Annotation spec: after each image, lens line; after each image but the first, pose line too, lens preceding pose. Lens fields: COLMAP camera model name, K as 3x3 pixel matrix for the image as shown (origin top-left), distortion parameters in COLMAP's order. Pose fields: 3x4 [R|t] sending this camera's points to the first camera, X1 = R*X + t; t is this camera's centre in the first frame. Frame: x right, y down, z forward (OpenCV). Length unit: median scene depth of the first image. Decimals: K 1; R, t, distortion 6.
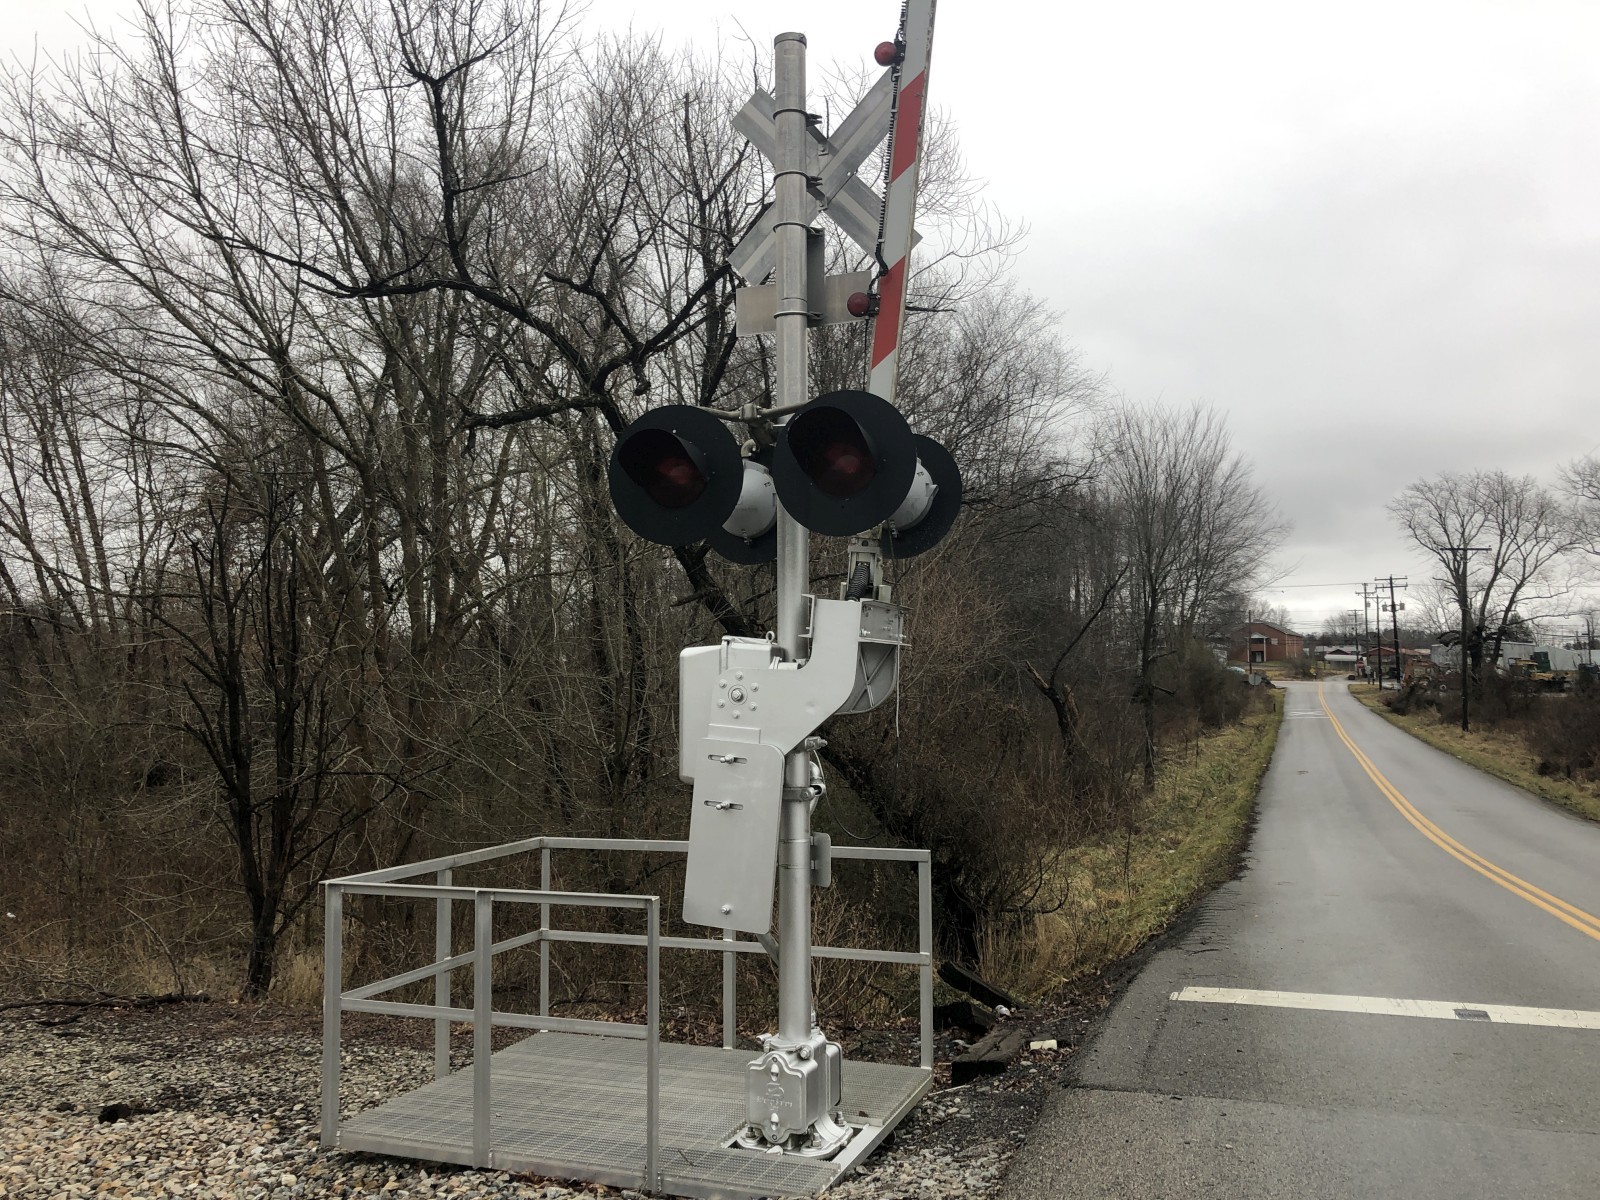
lens RADIAL K [[1319.8, 0, 805.6], [0, 1319.8, 581.4], [0, 0, 1]] dist [-0.014745, 0.042703]
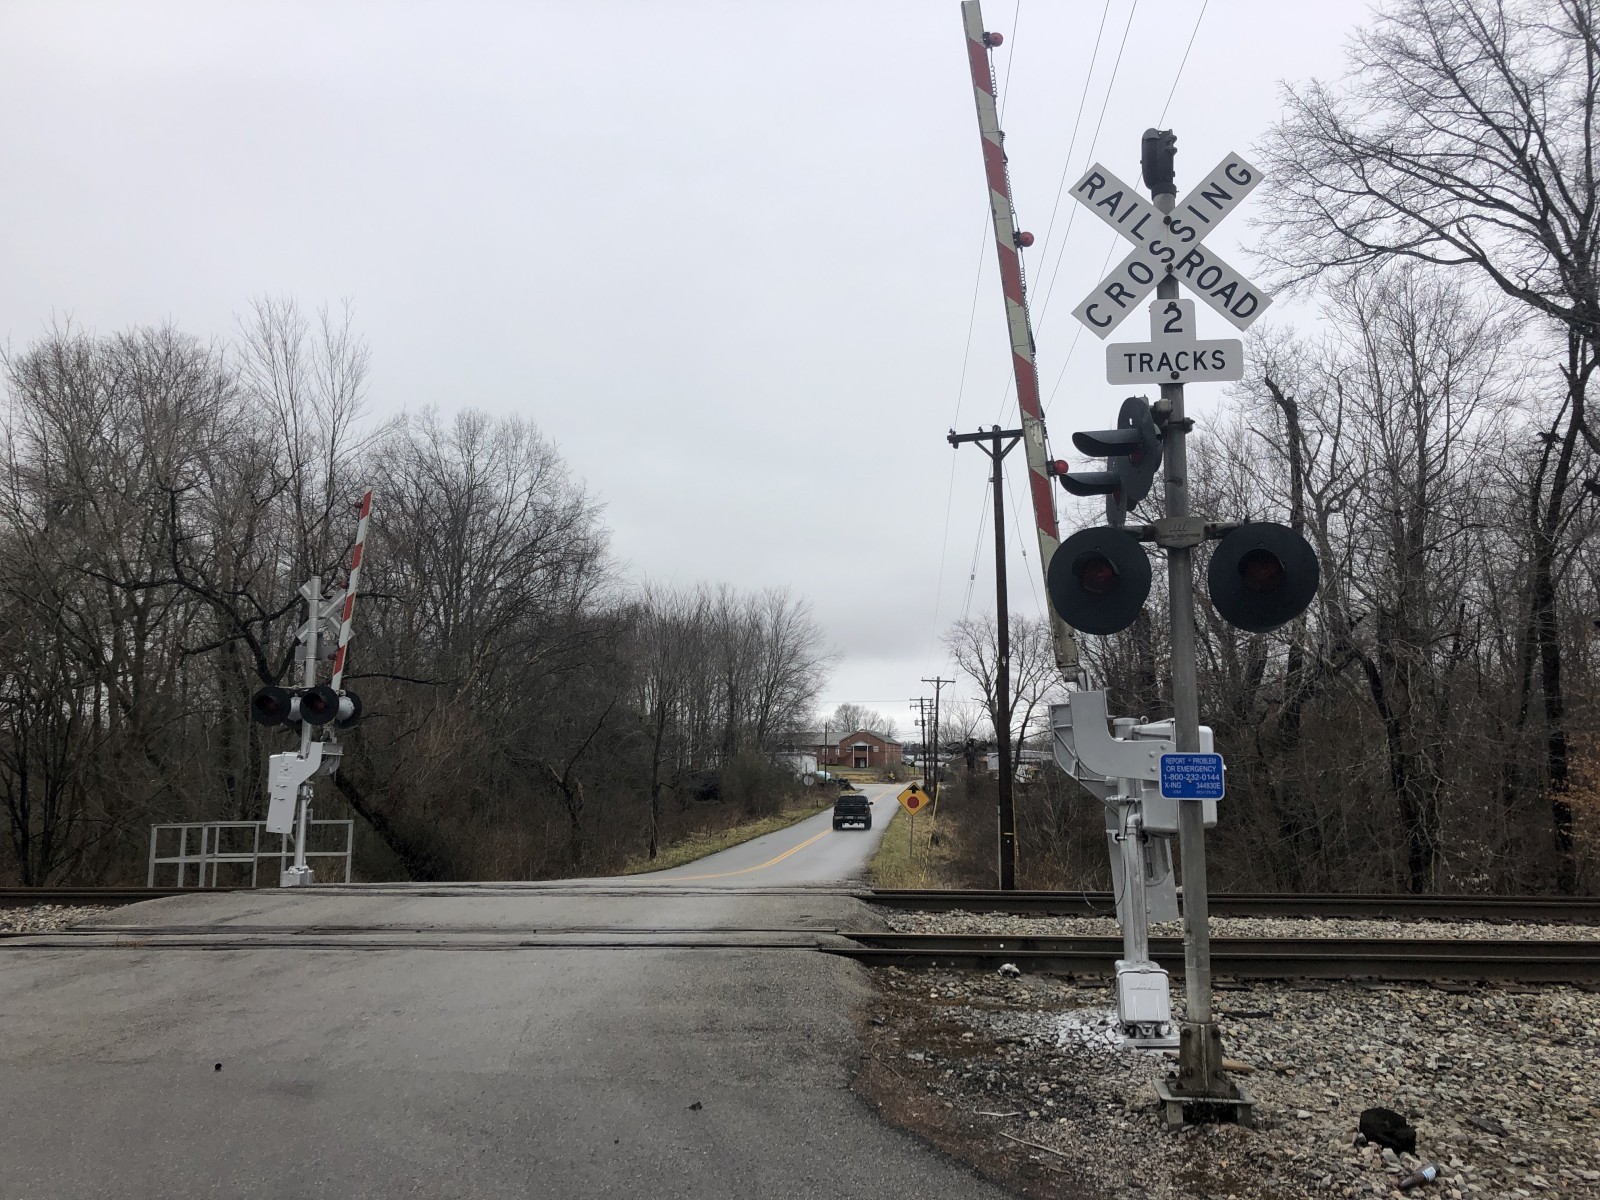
lens RADIAL K [[1319.8, 0, 805.6], [0, 1319.8, 581.4], [0, 0, 1]] dist [-0.014745, 0.042703]
pose [[0.967022, 0.043571, 0.250939, 0.330217], [-0.023935, 0.996444, -0.080781, -0.139012], [-0.253566, 0.072111, 0.964626, -2.395095]]
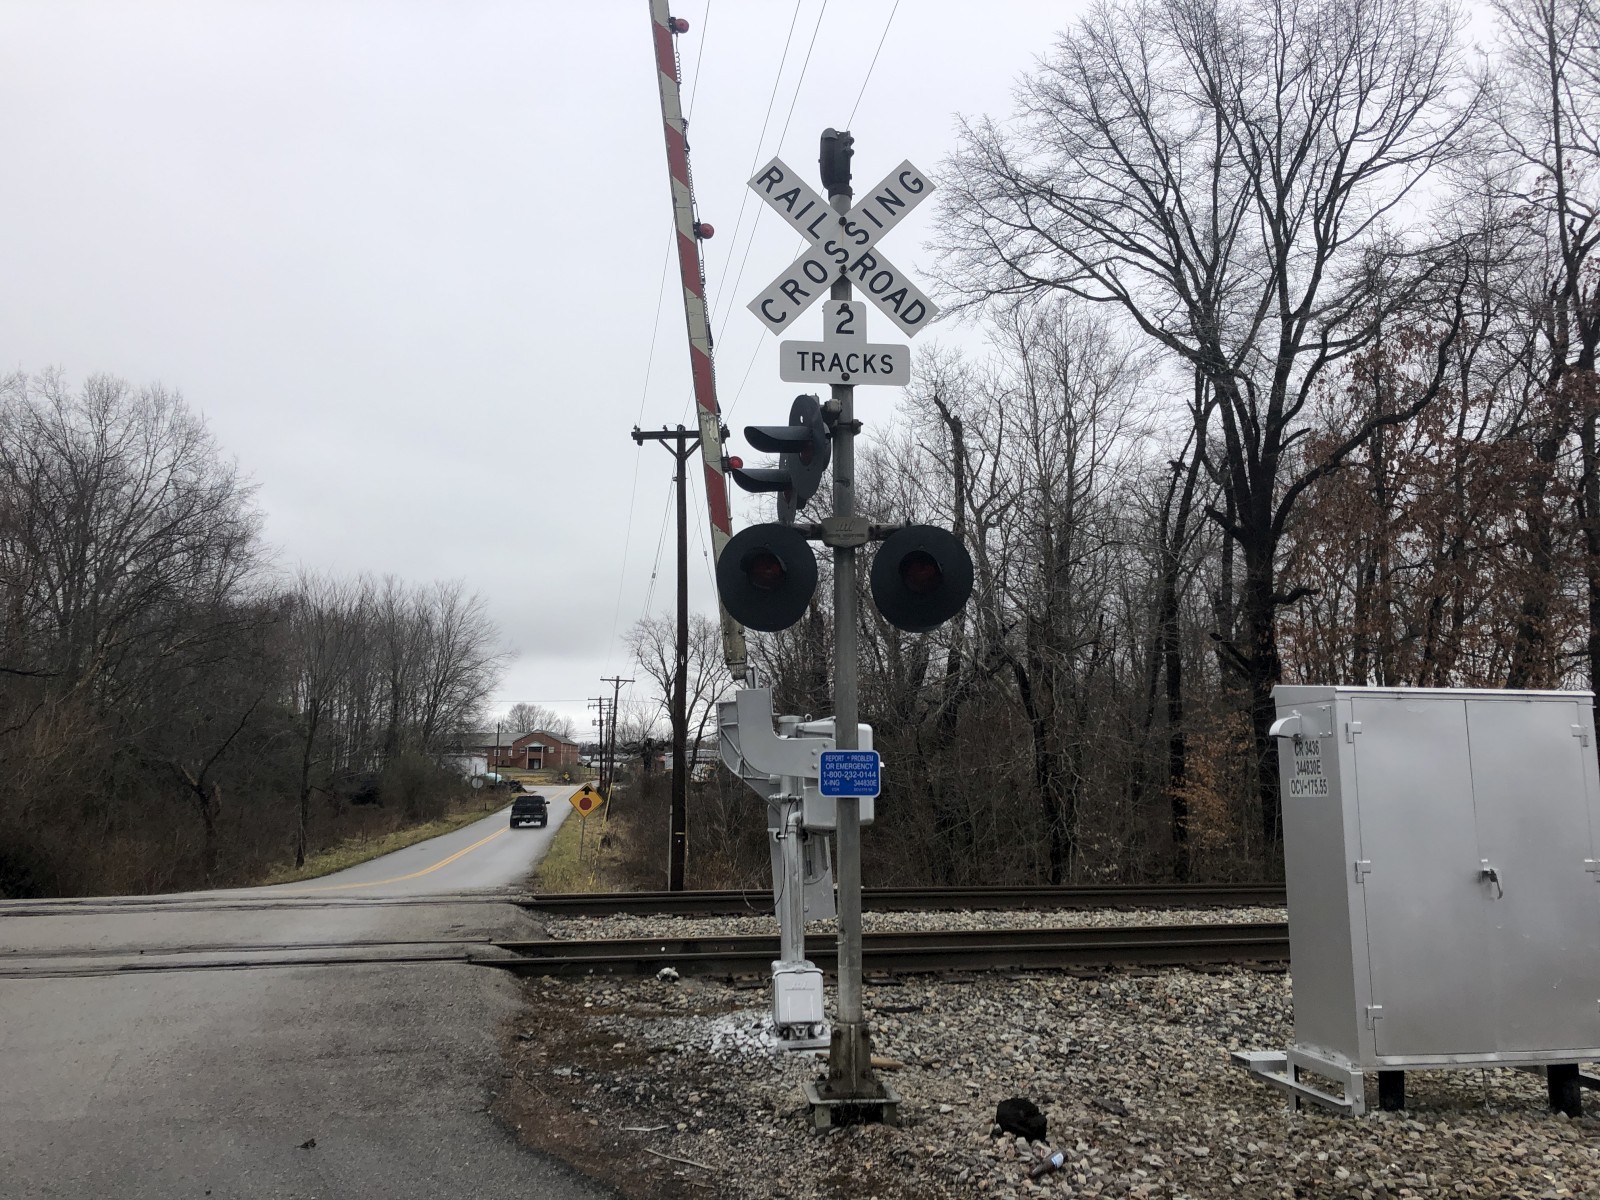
lens RADIAL K [[1306.6, 0, 806.2], [0, 1306.6, 558.4], [0, 0, 1]] dist [0.063219, -0.143334]
pose [[0.877860, 0.080207, 0.472153, 0.390987], [-0.033711, 0.993780, -0.106139, -0.131207], [-0.477729, 0.077259, 0.875103, -2.326591]]
